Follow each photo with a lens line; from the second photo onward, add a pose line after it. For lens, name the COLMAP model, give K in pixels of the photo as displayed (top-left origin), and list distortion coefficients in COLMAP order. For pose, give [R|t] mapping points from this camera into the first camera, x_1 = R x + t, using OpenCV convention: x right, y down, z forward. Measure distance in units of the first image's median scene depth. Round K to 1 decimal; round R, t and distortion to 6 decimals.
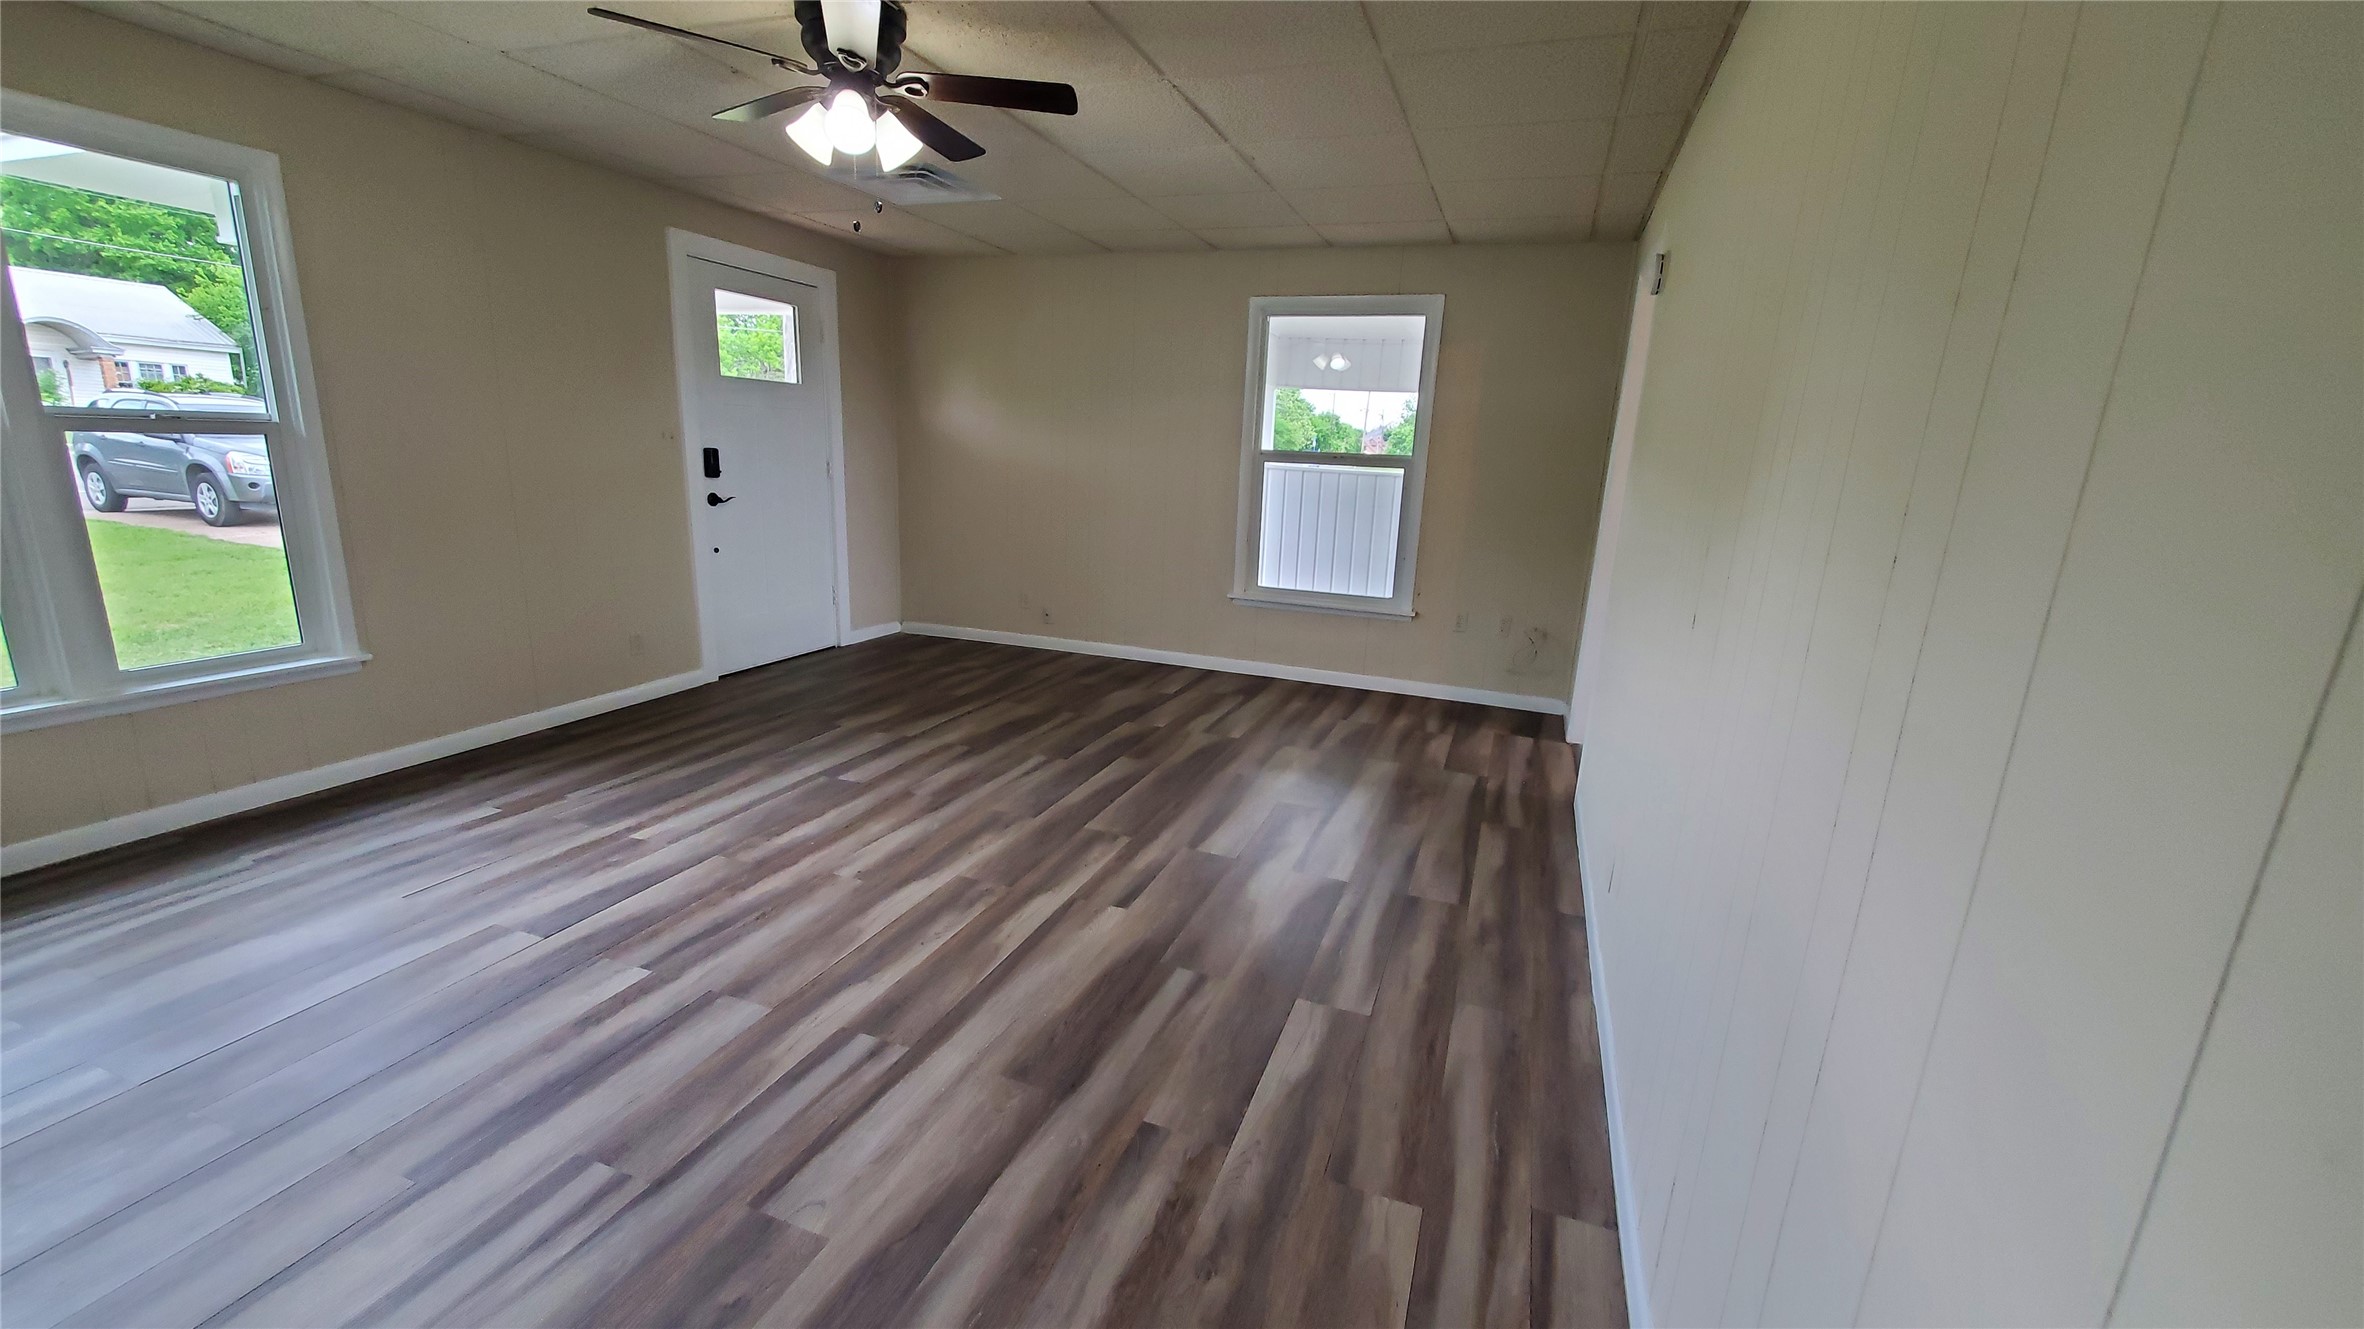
lens RADIAL K [[943.1, 0, 1182.0], [0, 943.1, 664.5], [0, 0, 1]] dist [0.001507, -0.000131]
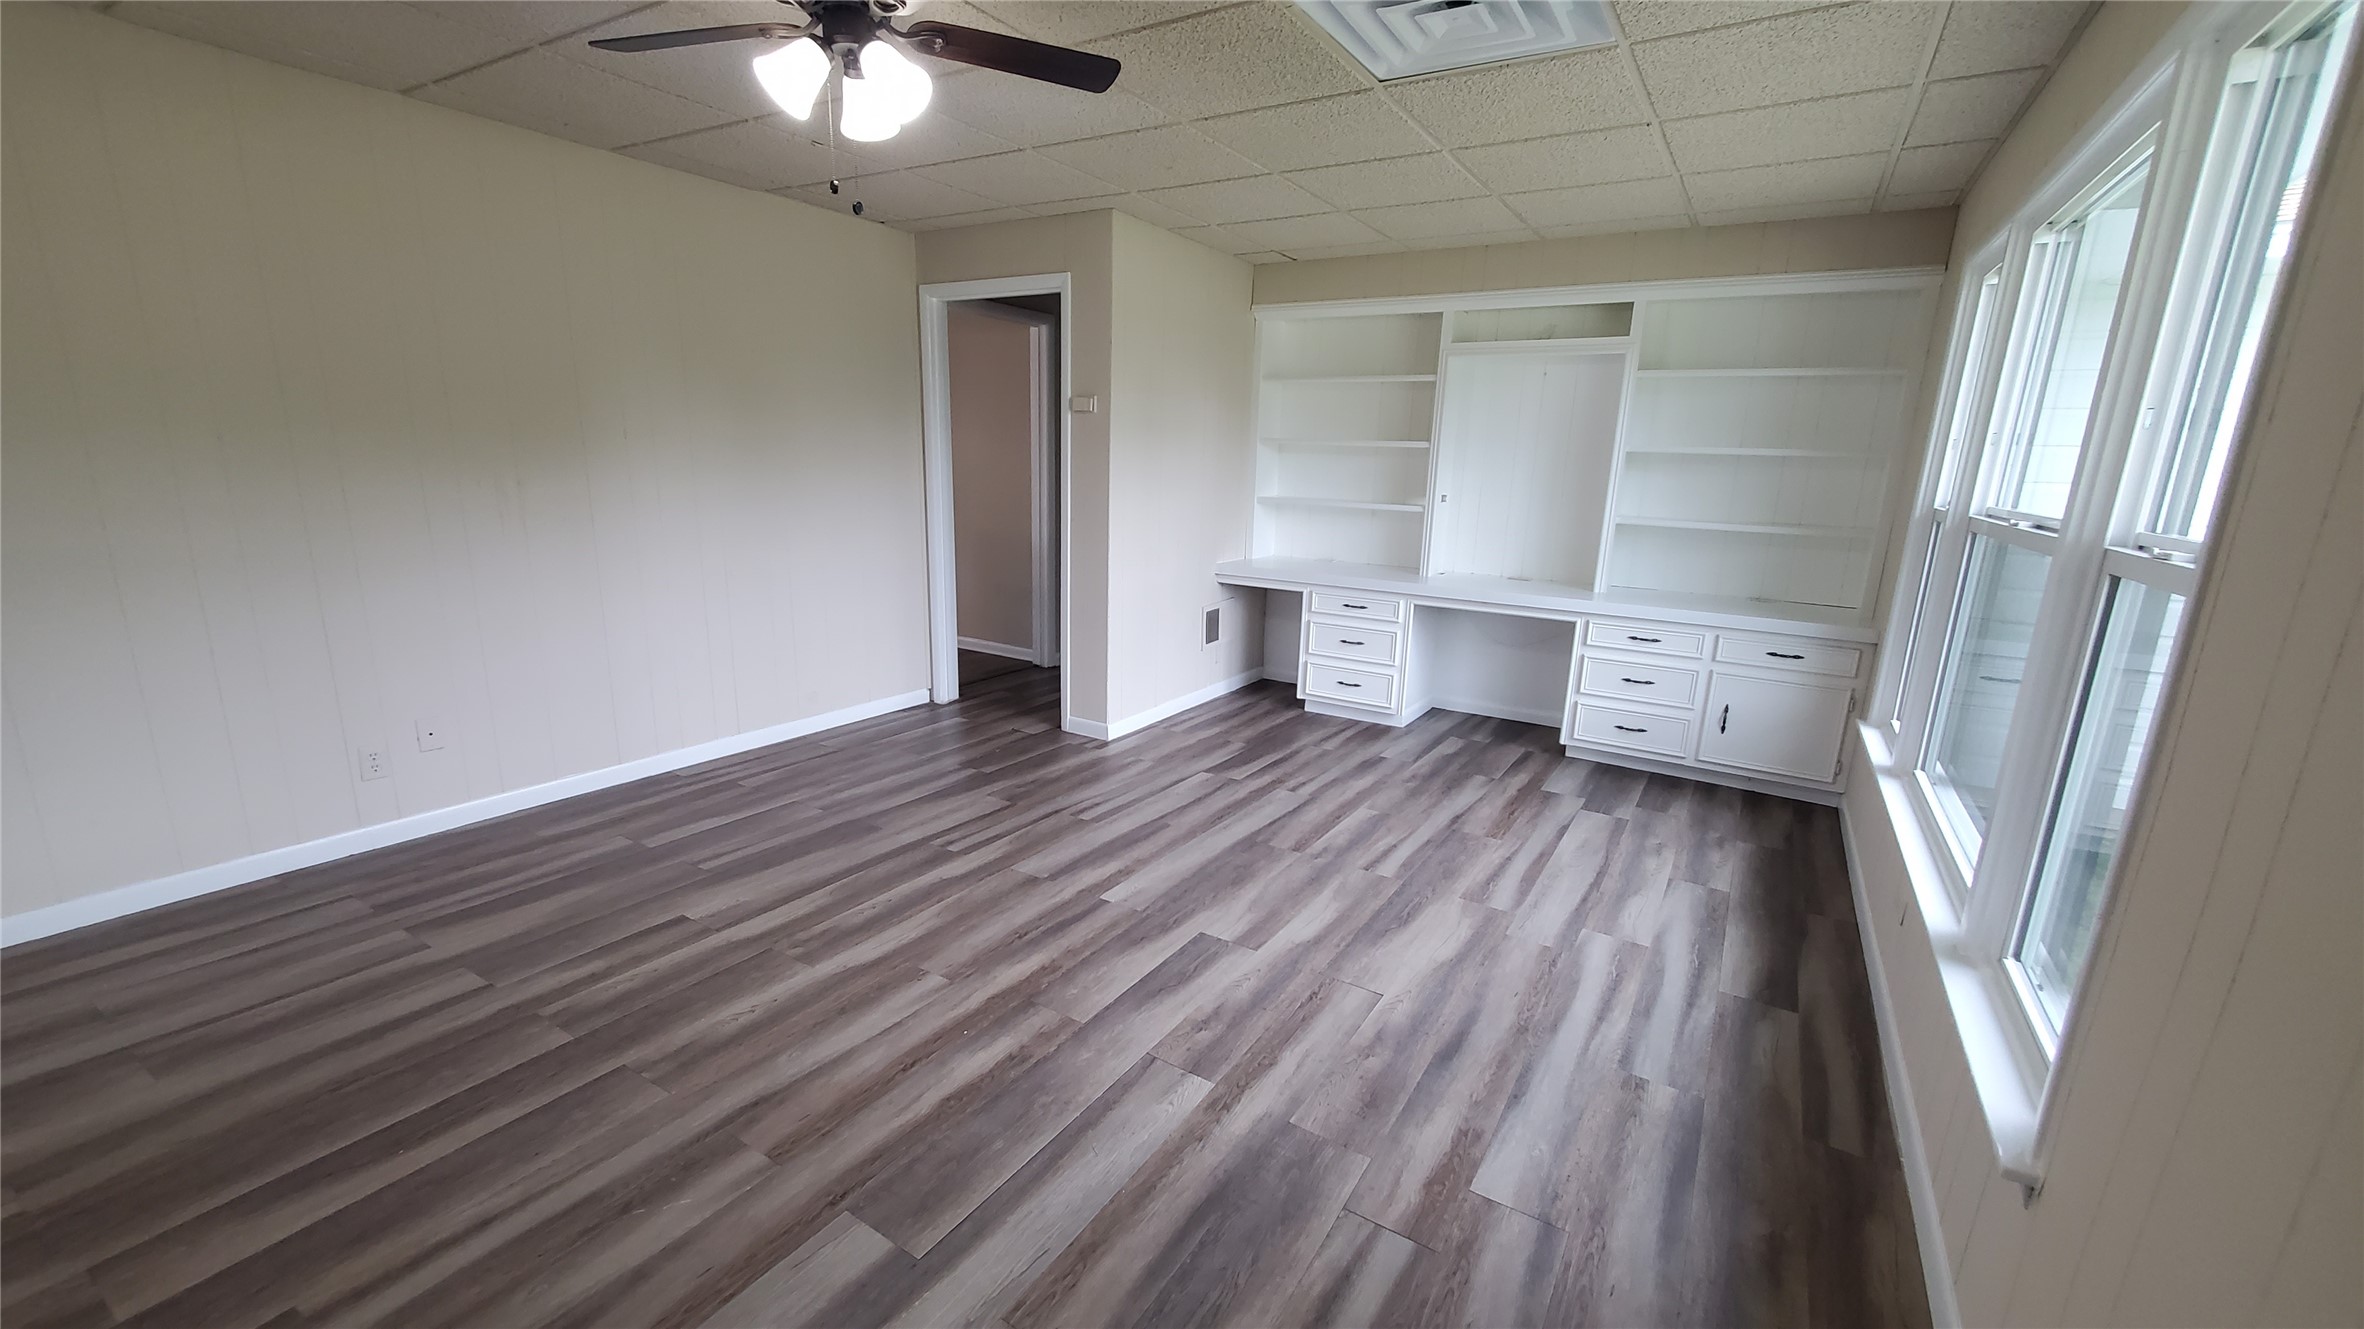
lens RADIAL K [[943.1, 0, 1182.0], [0, 943.1, 664.5], [0, 0, 1]] dist [0.001507, -0.000131]
pose [[-0.976104, -0.118456, 0.182179, -0.654986], [-0.026693, 0.897370, 0.440471, -0.393443], [-0.215659, 0.425082, -0.879088, 1.484984]]
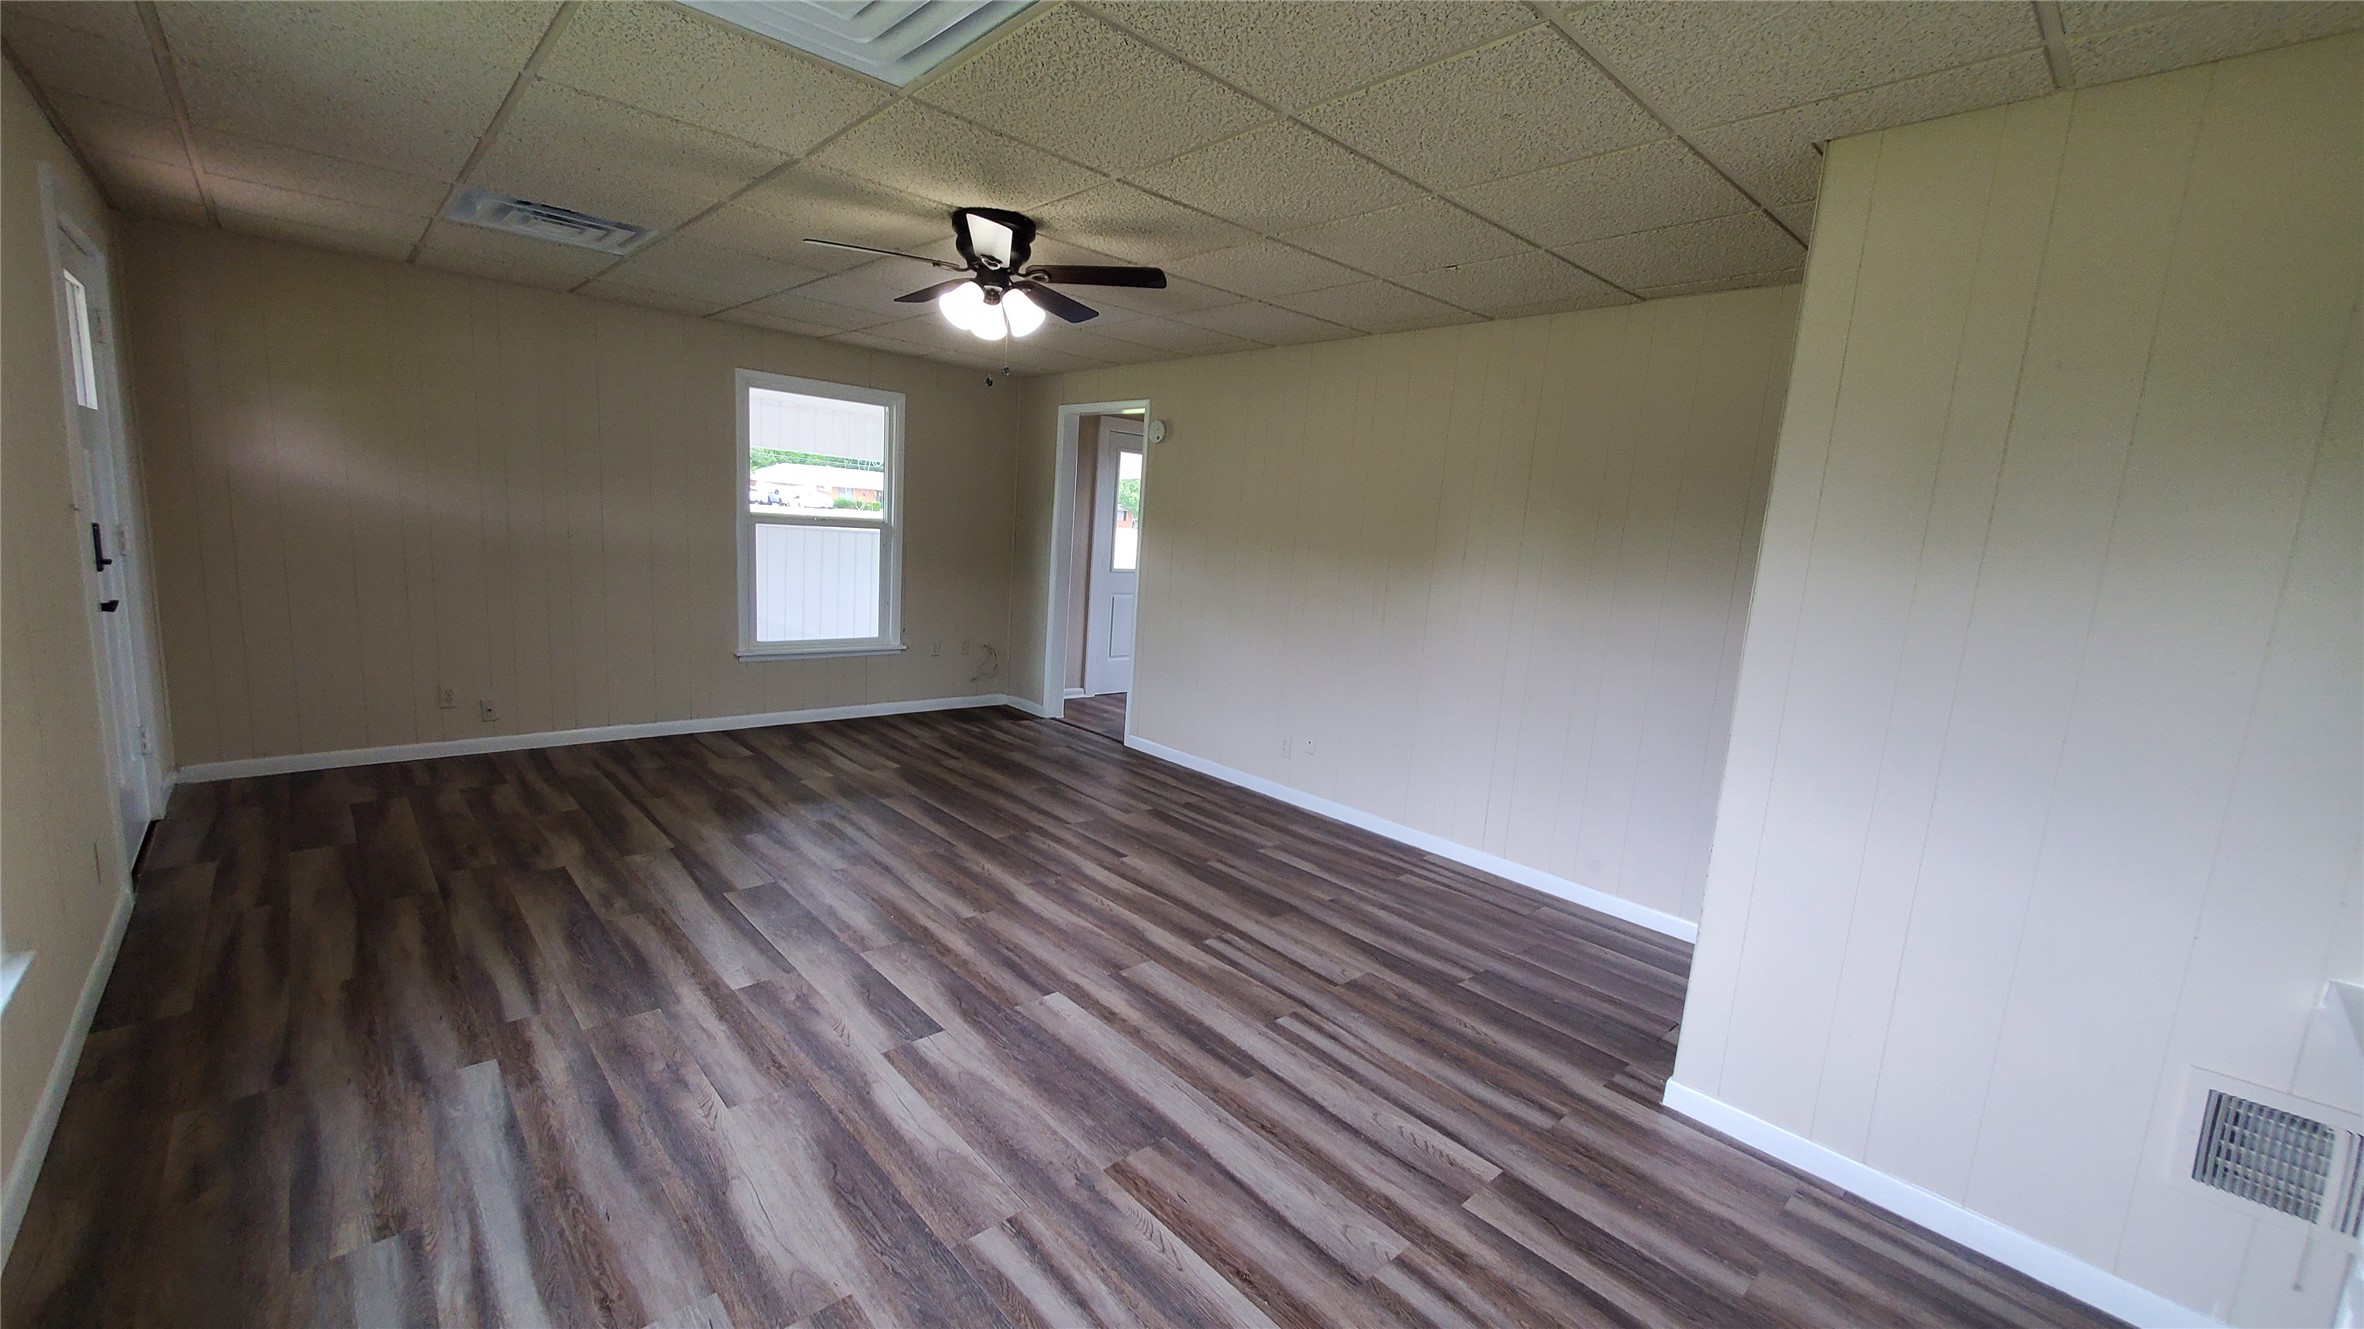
lens RADIAL K [[943.1, 0, 1182.0], [0, 943.1, 664.5], [0, 0, 1]] dist [0.001507, -0.000131]
pose [[0.456369, -0.144196, 0.878029, -1.134359], [0.156218, 0.984439, 0.080474, -0.124649], [-0.875970, 0.100438, 0.471793, 0.182779]]
